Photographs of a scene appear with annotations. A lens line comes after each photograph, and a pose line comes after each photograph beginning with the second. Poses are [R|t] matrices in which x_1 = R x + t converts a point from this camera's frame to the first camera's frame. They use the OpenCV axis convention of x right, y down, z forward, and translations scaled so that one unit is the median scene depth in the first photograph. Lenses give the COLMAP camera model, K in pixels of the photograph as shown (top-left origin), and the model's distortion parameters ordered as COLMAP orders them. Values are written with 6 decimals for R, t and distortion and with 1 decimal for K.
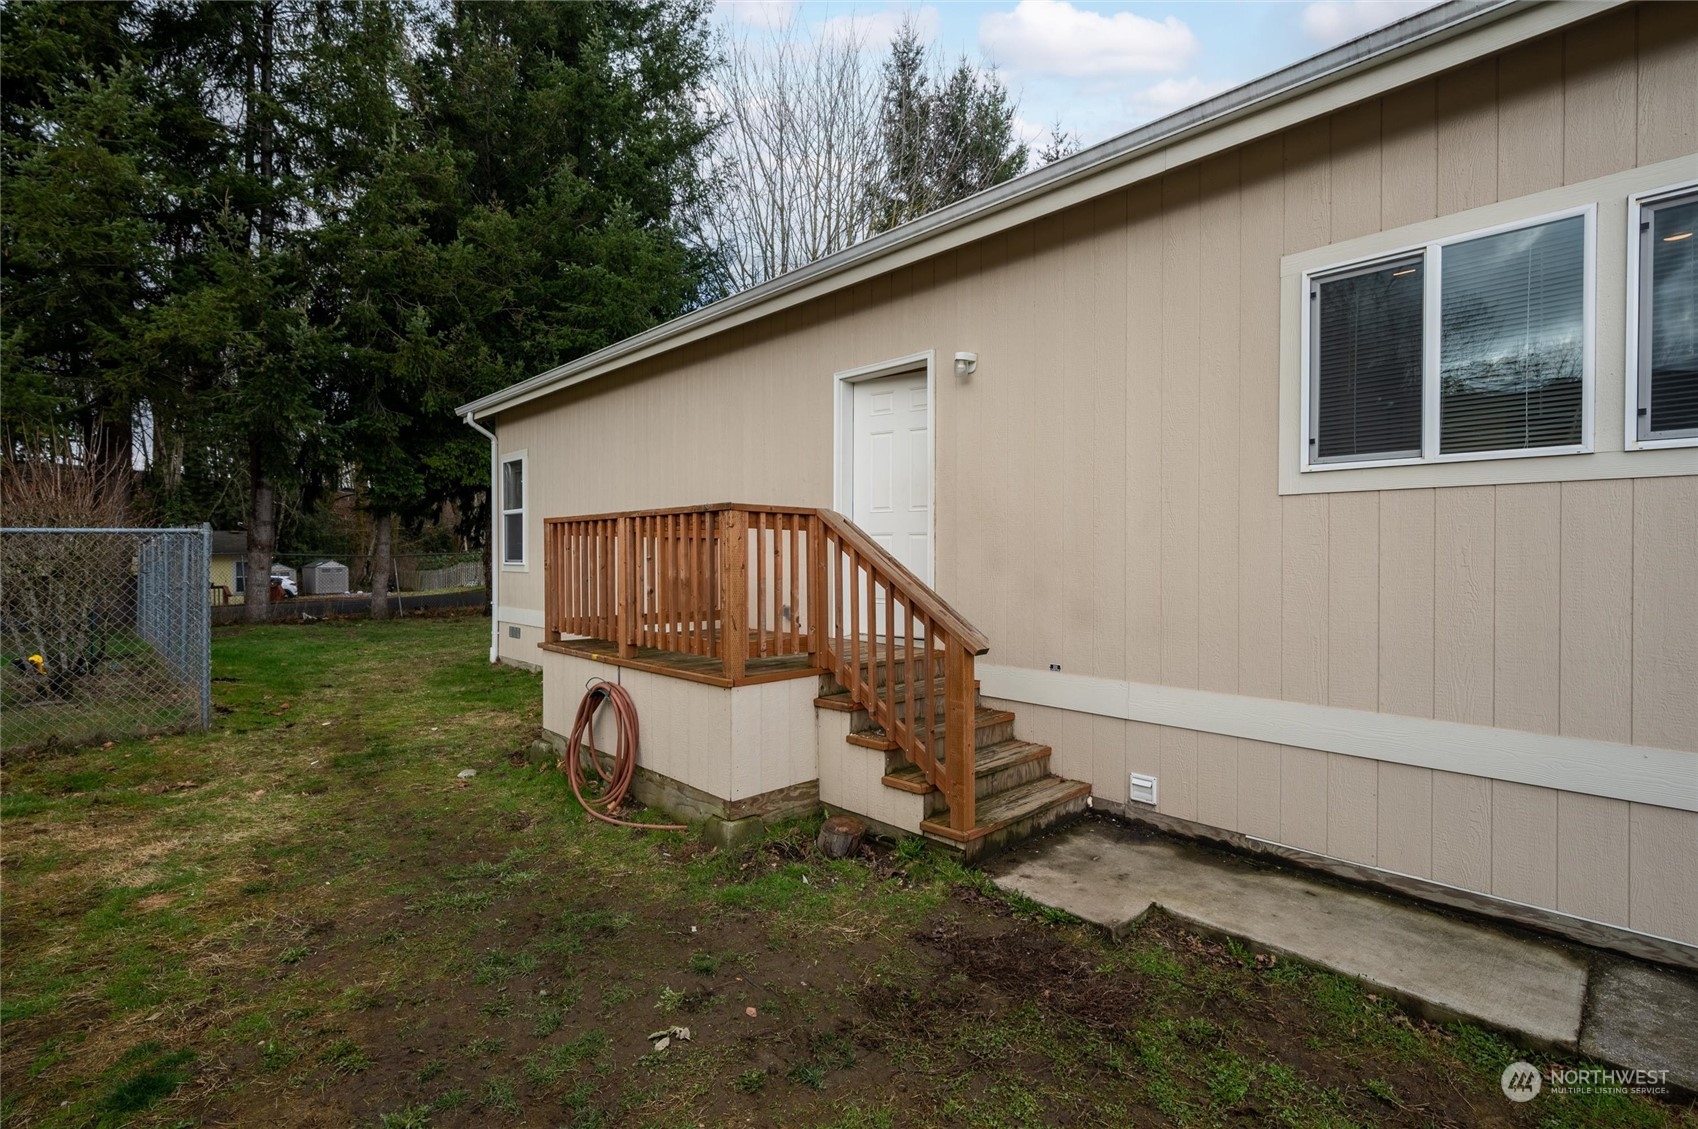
lens RADIAL K [[781.7, 0, 848.5], [0, 781.7, 561.4], [0, 0, 1]] dist [-0.001636, 0.001451]
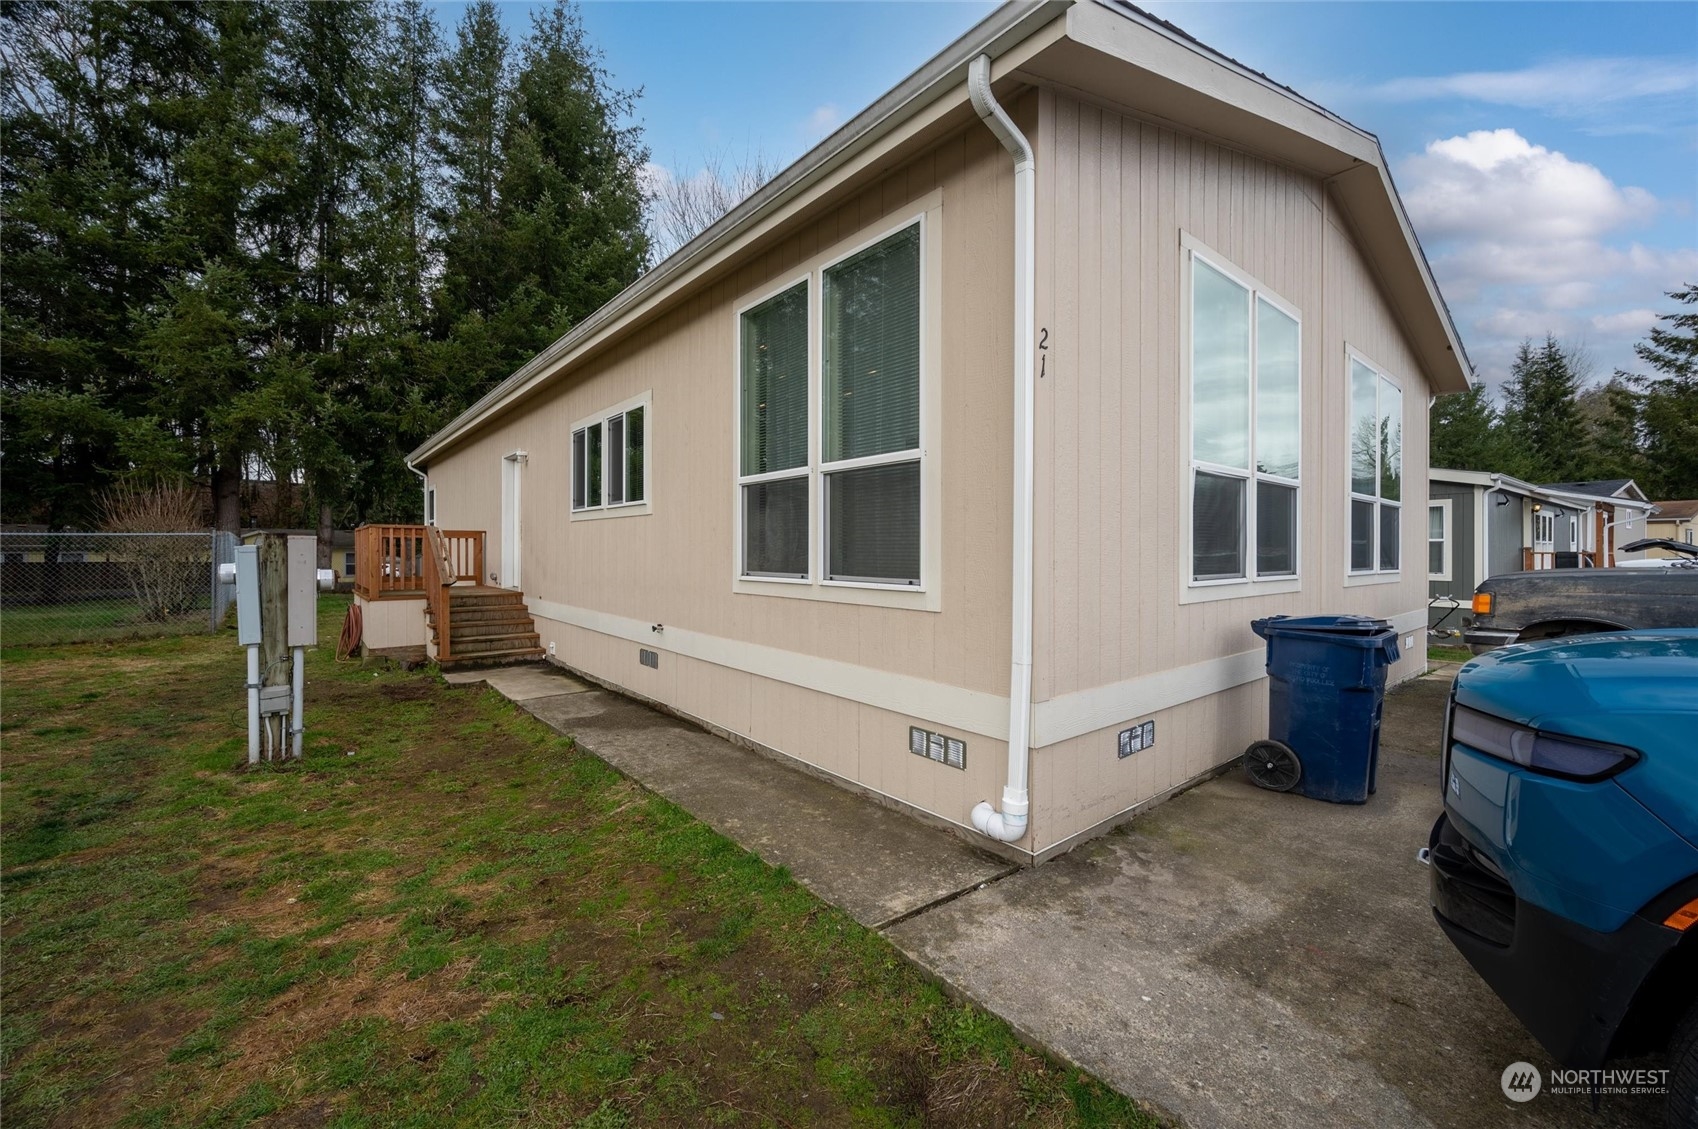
lens RADIAL K [[673.0, 0, 851.1], [0, 673.0, 554.7], [0, 0, 1]] dist [-0.003699, -0.000538]
pose [[0.997536, 0.001336, -0.070139, 0.498773], [-0.001397, 0.999999, -0.000818, 0.006747], [0.070138, 0.000914, 0.997537, -0.321459]]
